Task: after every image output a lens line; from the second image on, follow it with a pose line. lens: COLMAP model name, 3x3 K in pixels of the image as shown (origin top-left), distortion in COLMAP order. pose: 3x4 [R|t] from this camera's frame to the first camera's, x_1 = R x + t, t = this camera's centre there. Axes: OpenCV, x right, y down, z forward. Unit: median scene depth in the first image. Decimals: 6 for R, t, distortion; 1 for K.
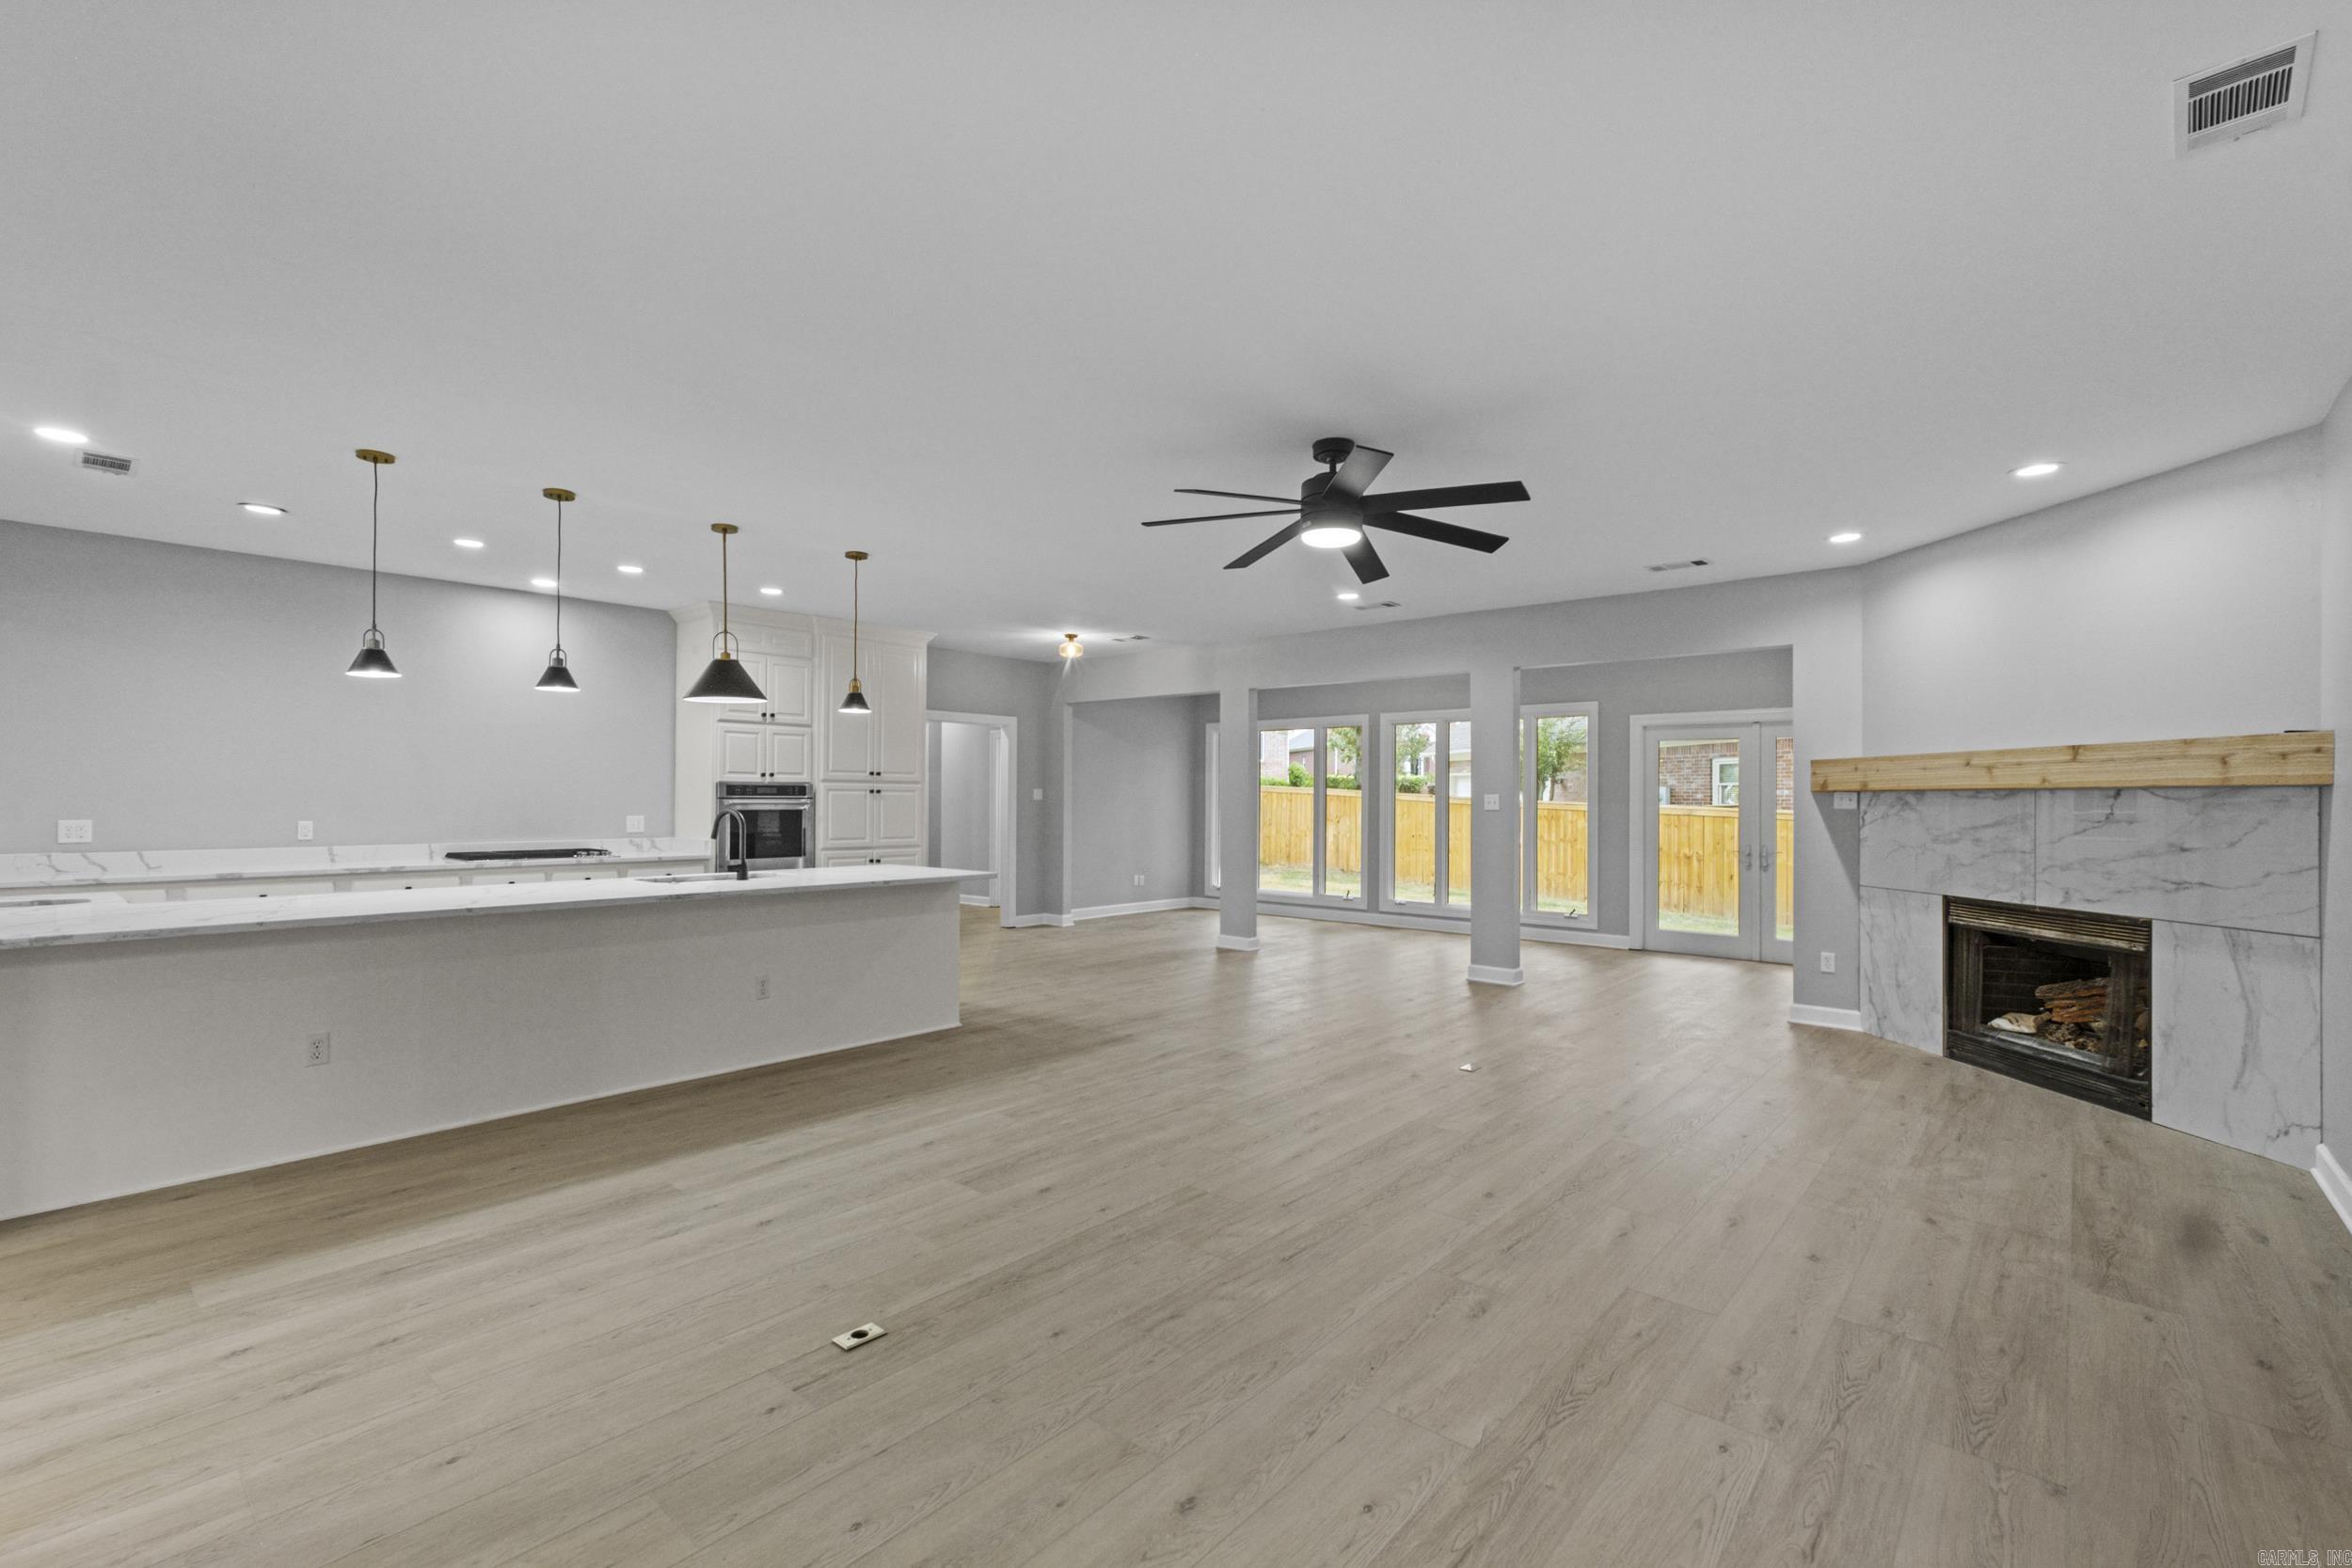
lens RADIAL K [[1016.5, 0, 1176.0], [0, 1016.5, 784.0], [0, 0, 1]] dist [0.003437, 0.000460]
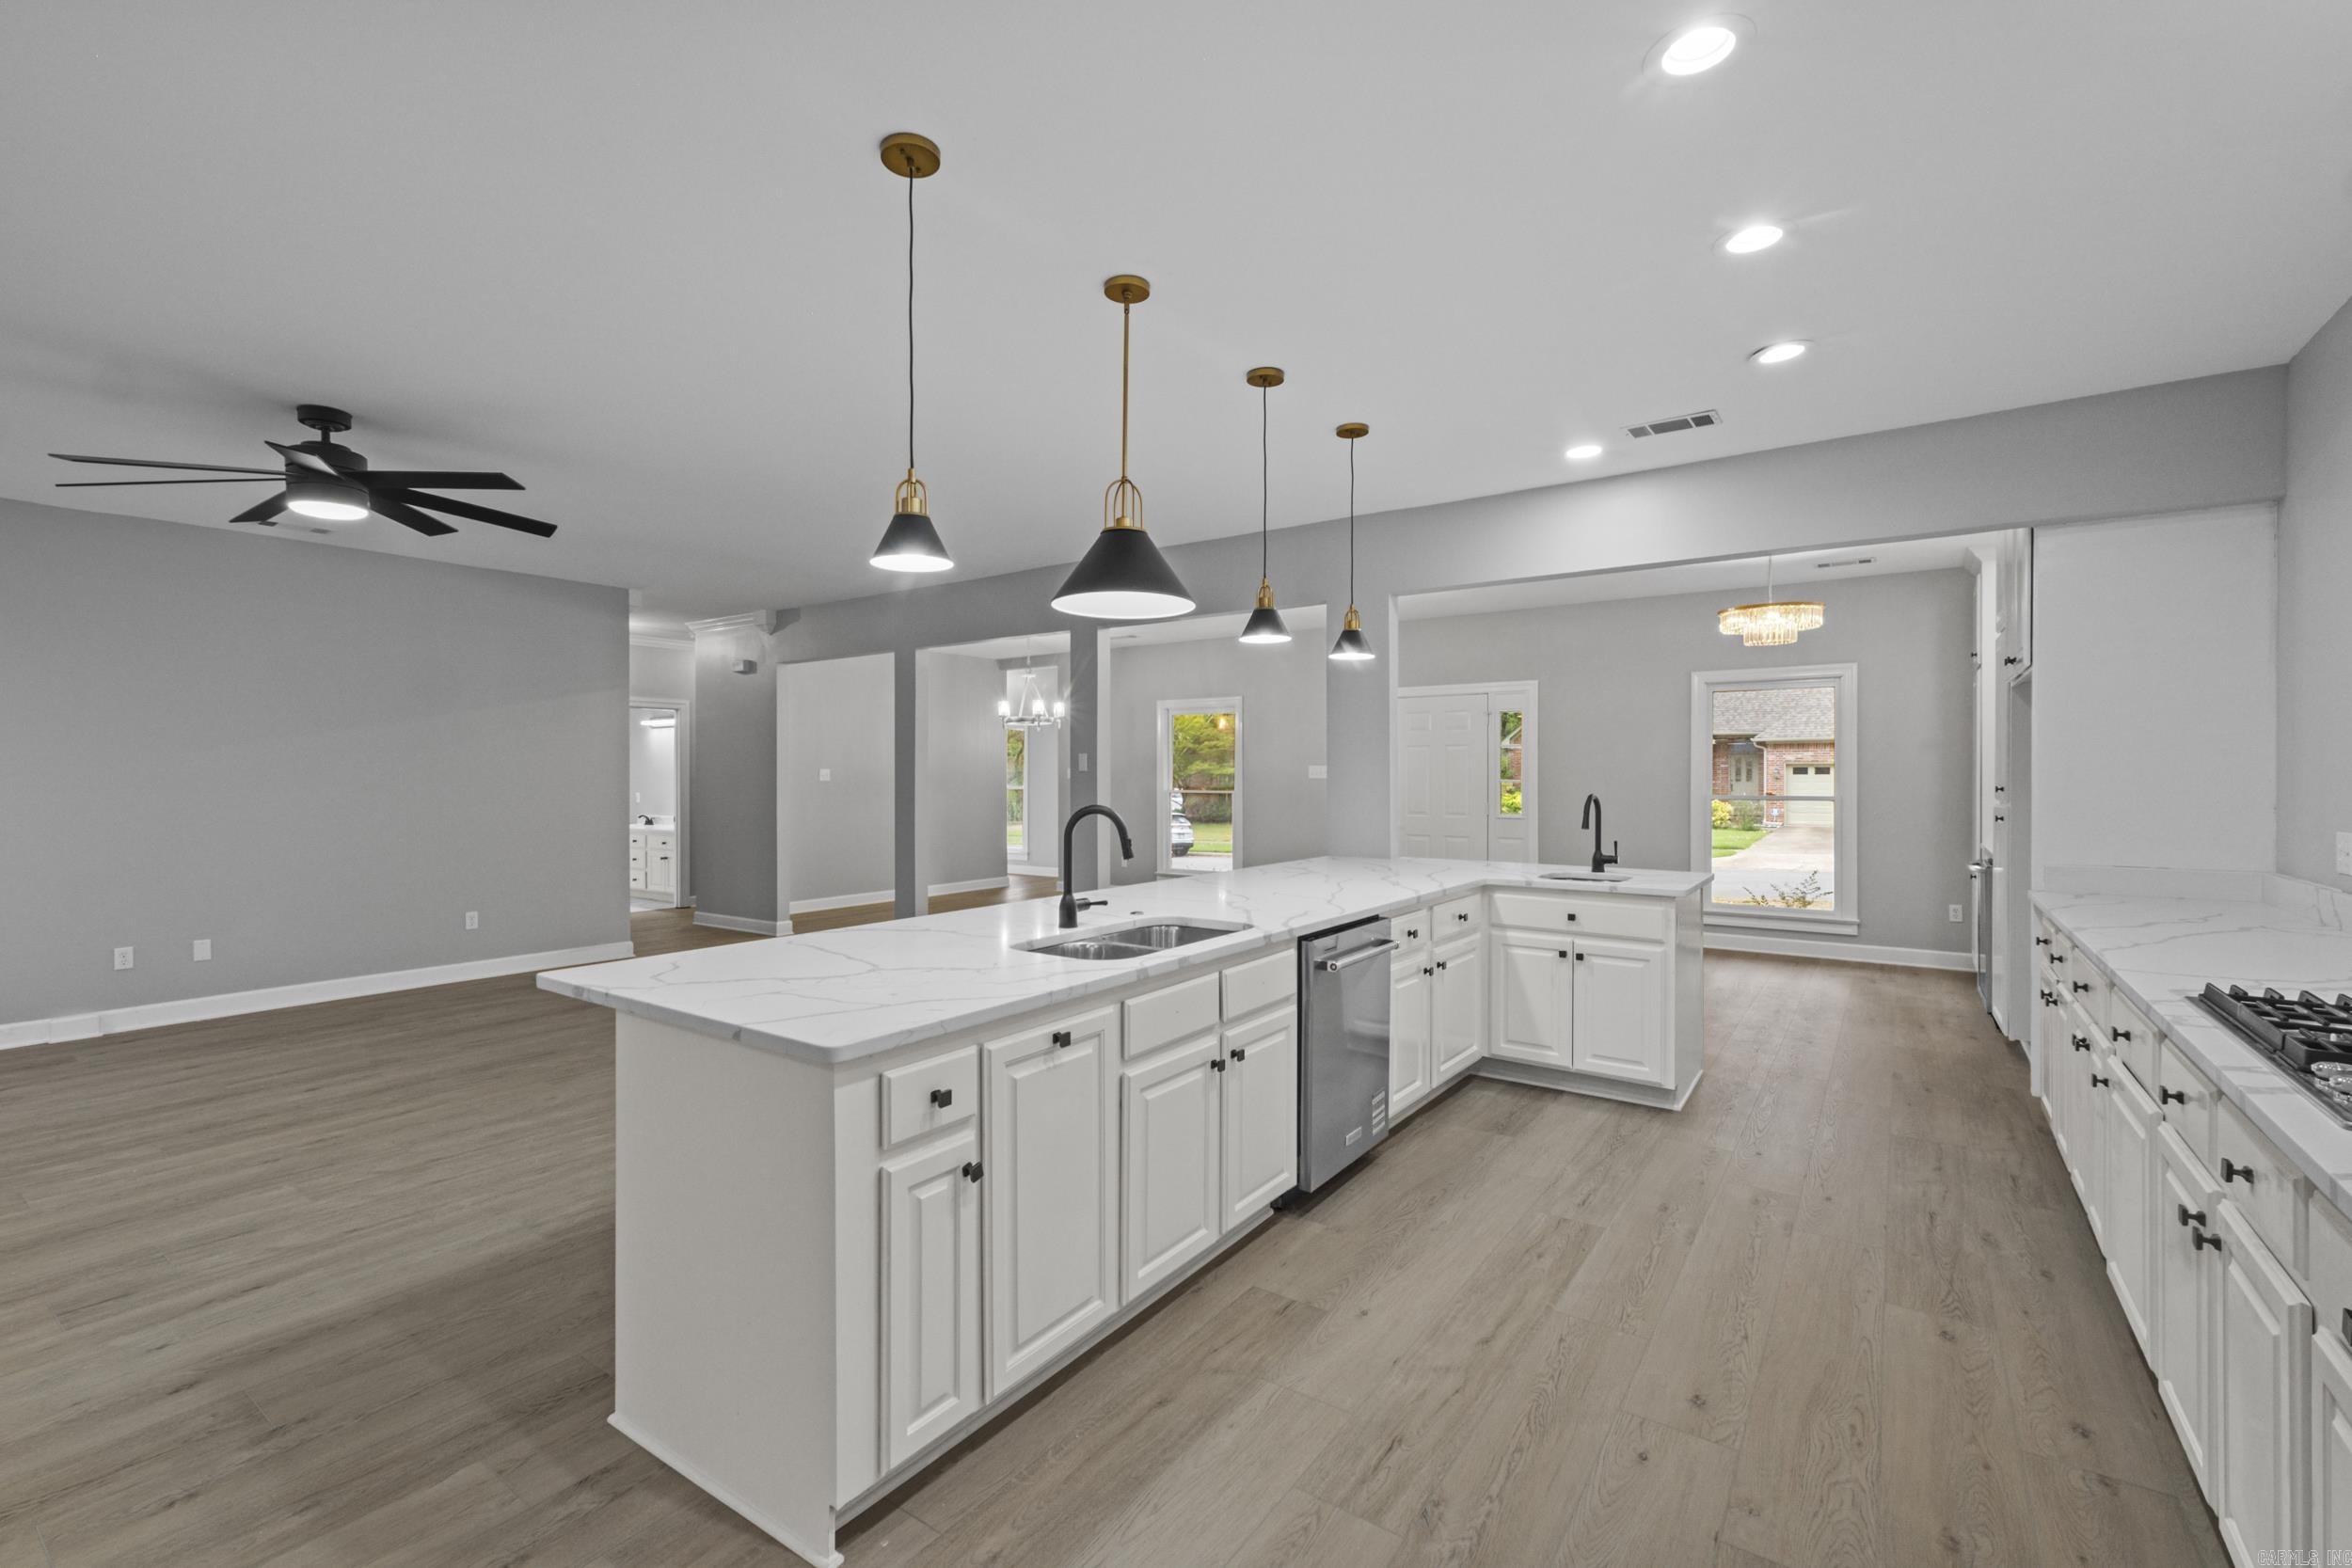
lens RADIAL K [[1016.5, 0, 1176.0], [0, 1016.5, 784.0], [0, 0, 1]] dist [0.003437, 0.000460]
pose [[-0.995008, -0.003800, -0.099725, -0.437847], [-0.003539, 0.999990, -0.002799, 0.012017], [0.099734, -0.002432, -0.995011, 1.613670]]
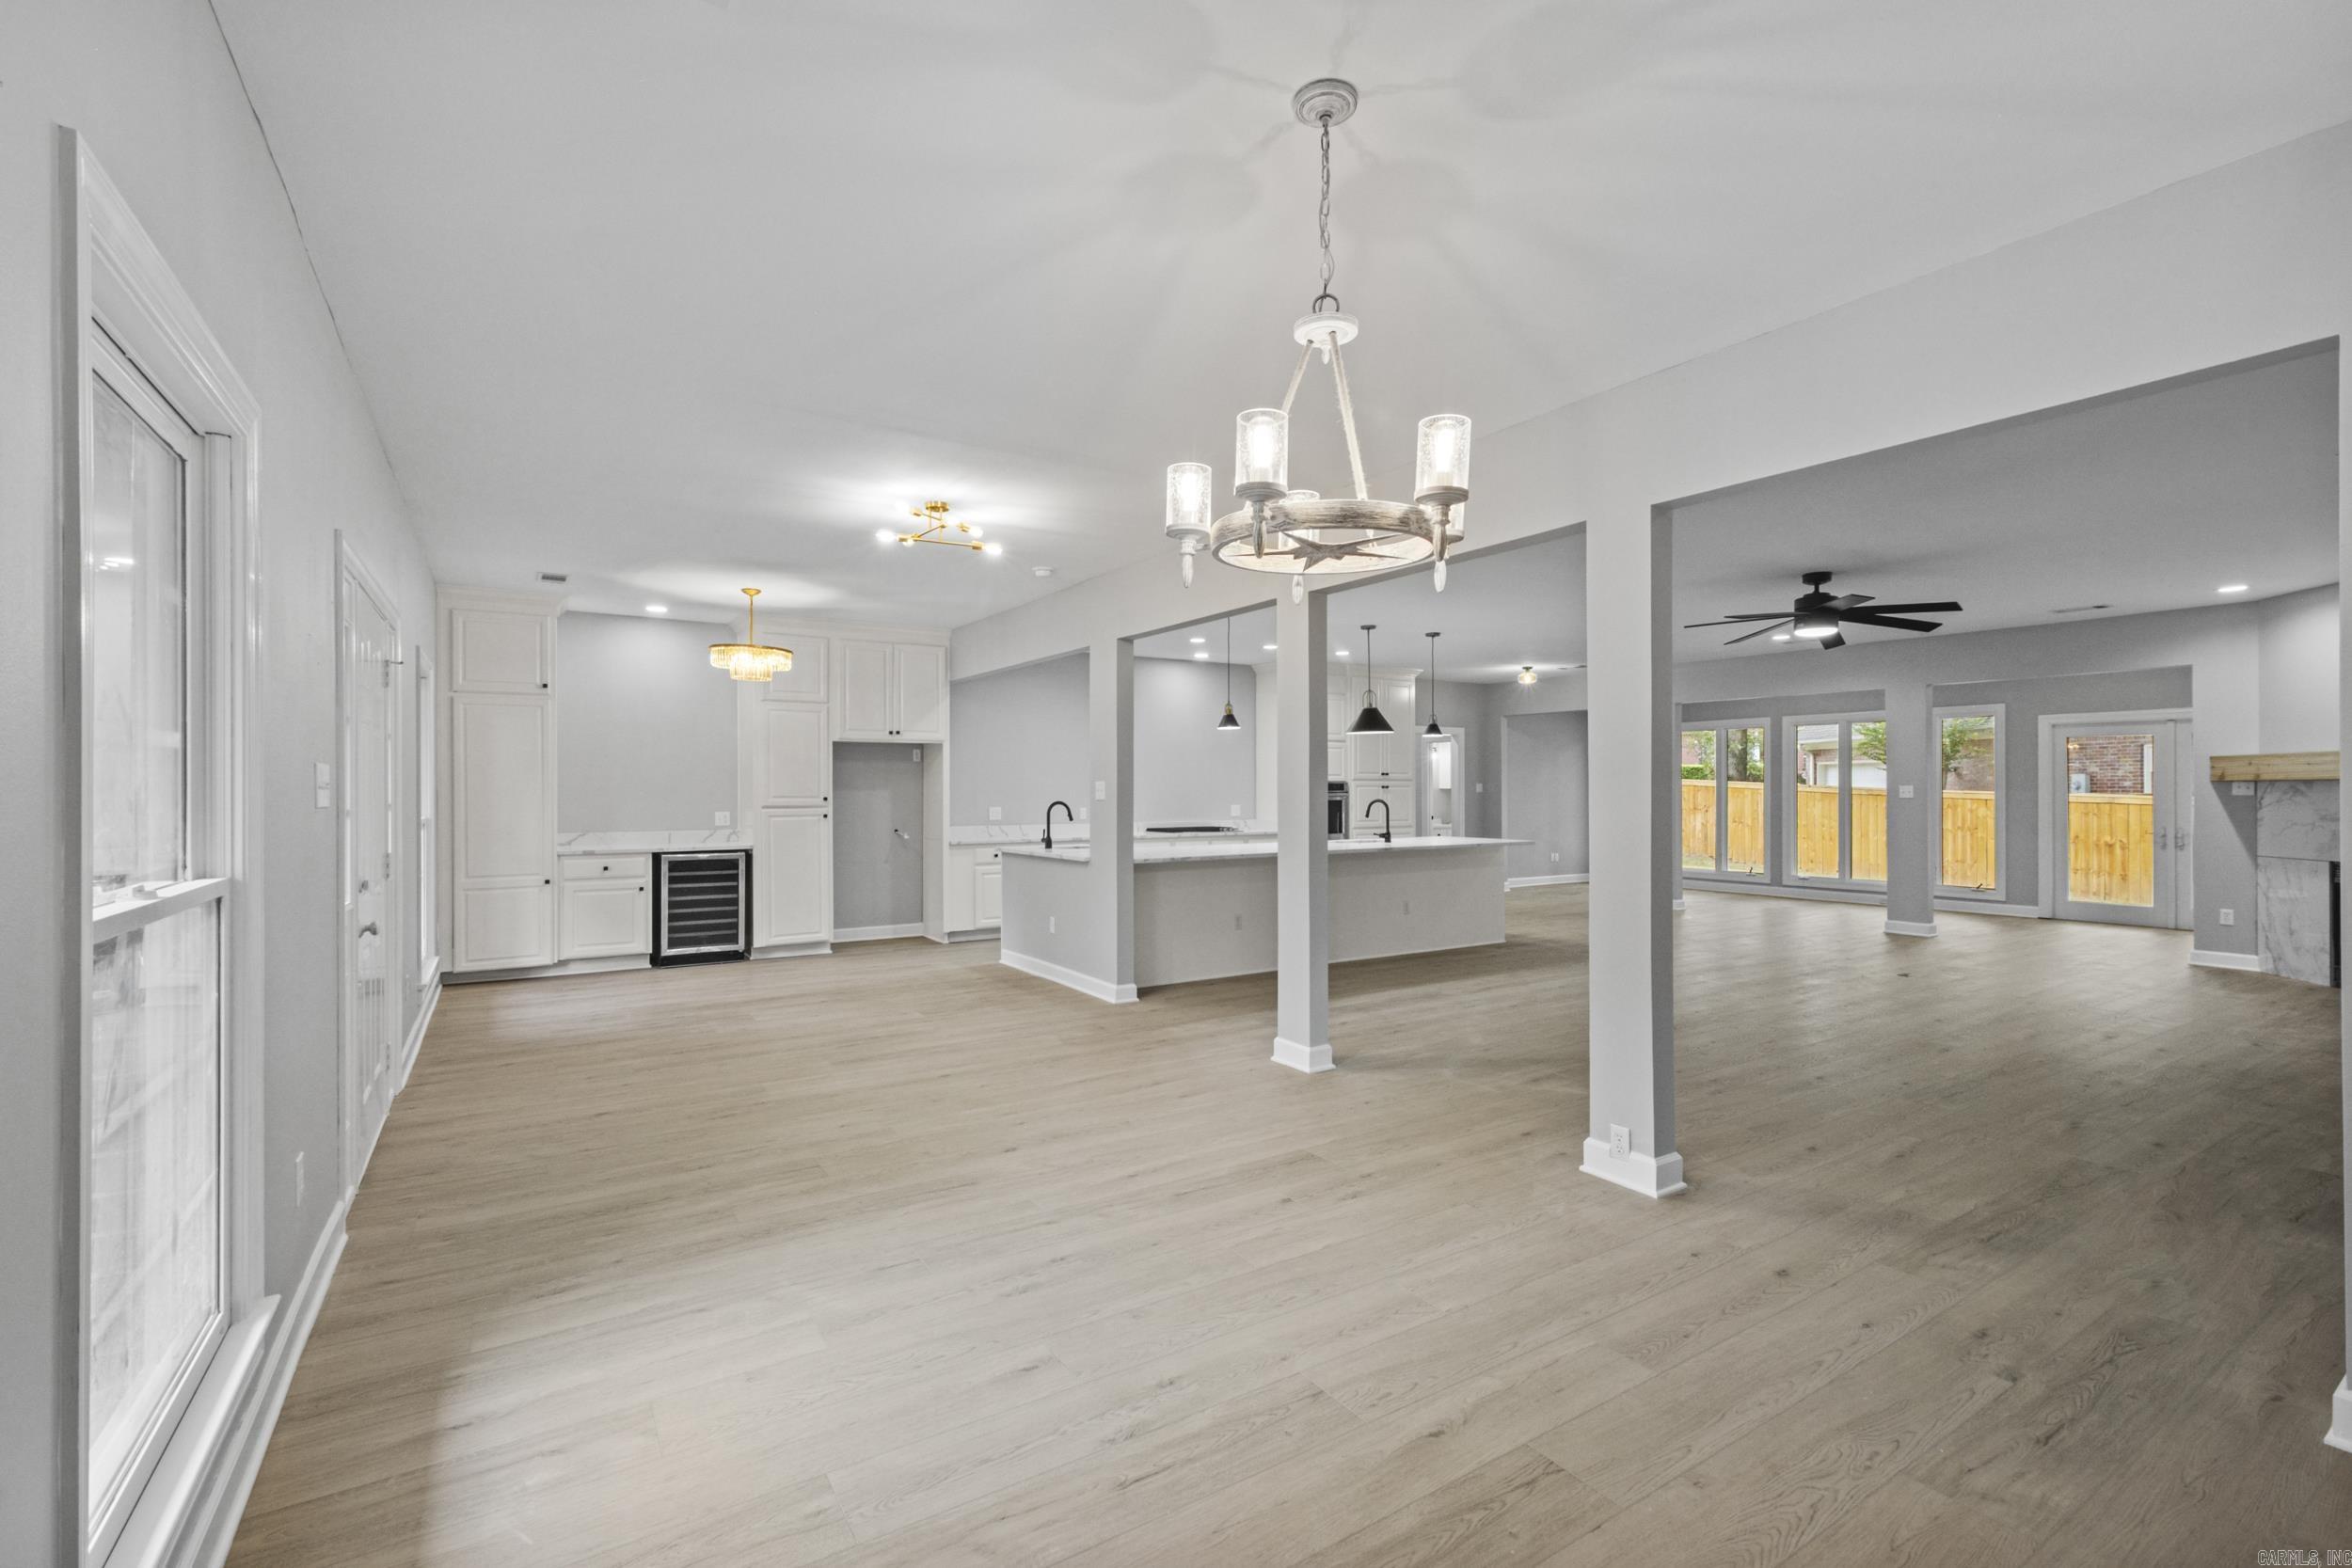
lens RADIAL K [[1016.5, 0, 1176.0], [0, 1016.5, 784.0], [0, 0, 1]] dist [0.003437, 0.000460]
pose [[0.959945, -0.009174, -0.280037, -0.302496], [0.011392, 0.999915, 0.006294, -0.014779], [0.279955, -0.009232, 0.959969, -0.687601]]
